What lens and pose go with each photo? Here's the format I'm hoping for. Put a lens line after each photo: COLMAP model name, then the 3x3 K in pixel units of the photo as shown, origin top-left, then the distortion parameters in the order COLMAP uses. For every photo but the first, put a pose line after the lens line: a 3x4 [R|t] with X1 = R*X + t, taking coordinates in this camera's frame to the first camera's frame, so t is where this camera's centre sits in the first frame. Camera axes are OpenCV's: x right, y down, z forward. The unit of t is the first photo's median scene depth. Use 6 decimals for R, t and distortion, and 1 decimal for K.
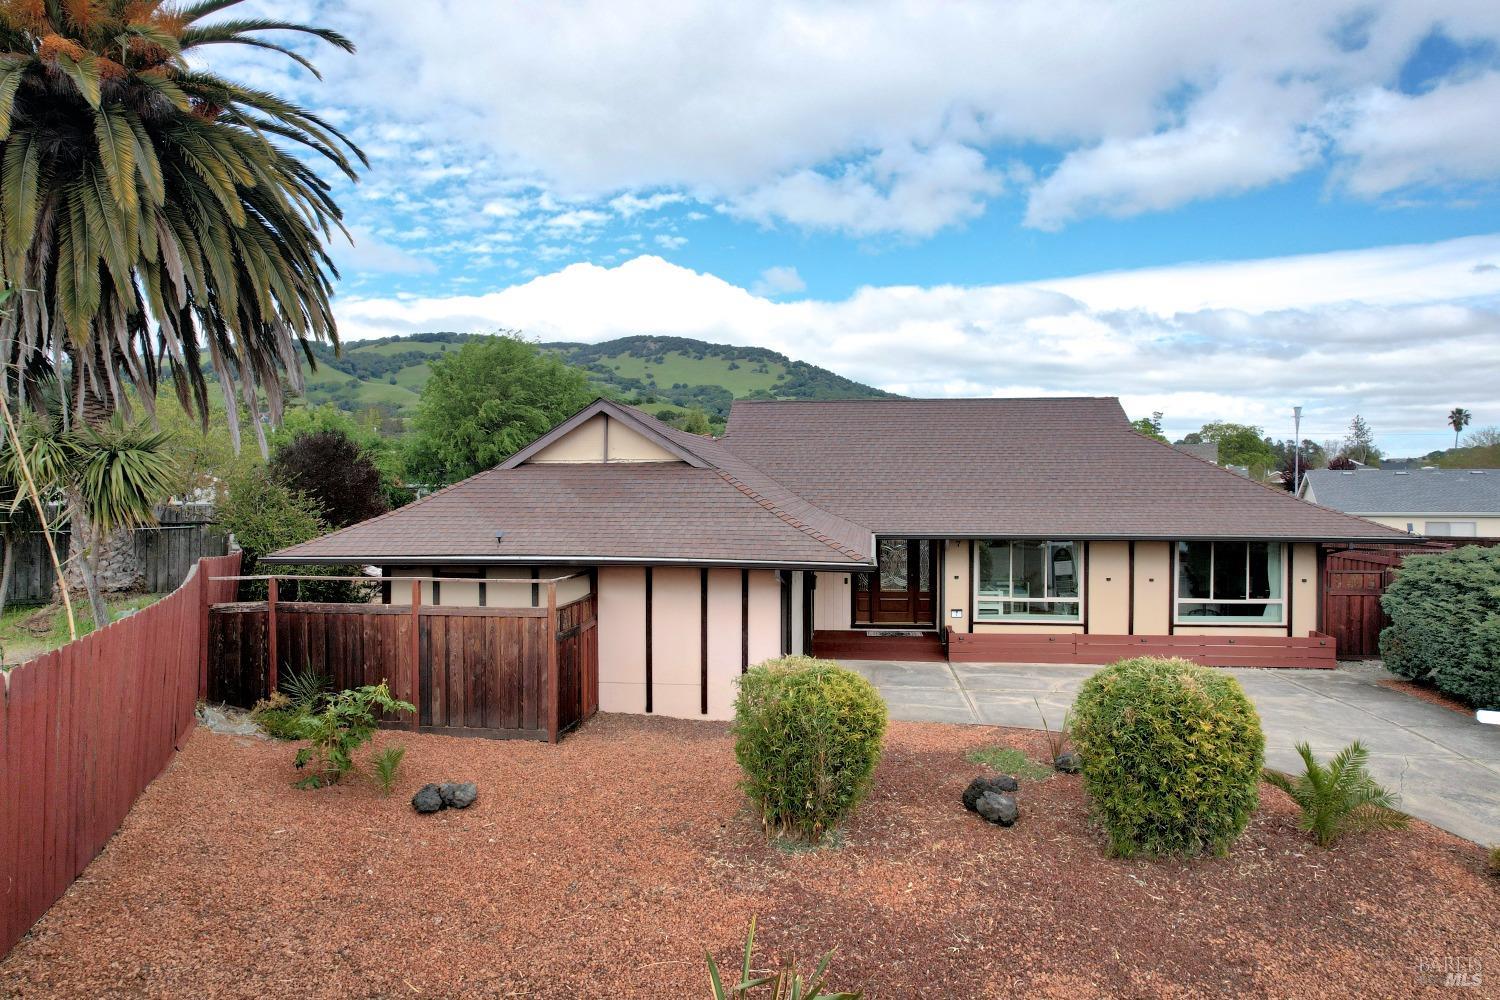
lens RADIAL K [[915.9, 0, 750.0], [0, 915.9, 500.0], [0, 0, 1]] dist [-0.055037, 0.064035]
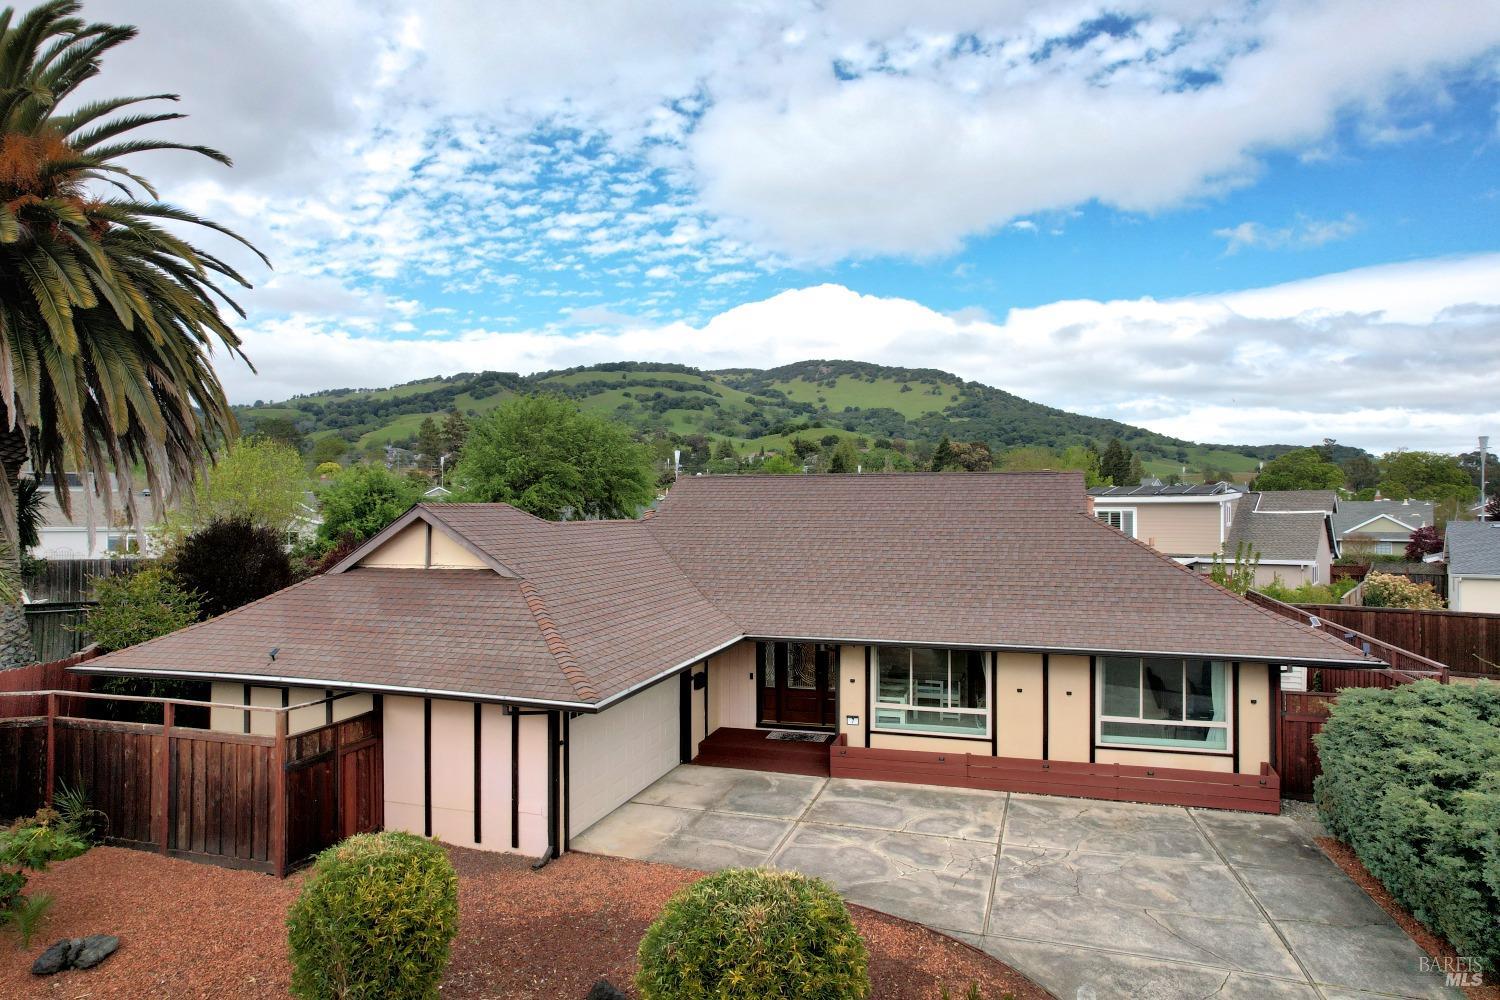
lens RADIAL K [[915.9, 0, 750.0], [0, 915.9, 500.0], [0, 0, 1]] dist [-0.055037, 0.064035]
pose [[0.984131, -0.000799, -0.177439, 0.338588], [-0.003832, 0.999661, -0.025756, -0.085491], [0.177400, 0.026027, 0.983795, 0.091273]]
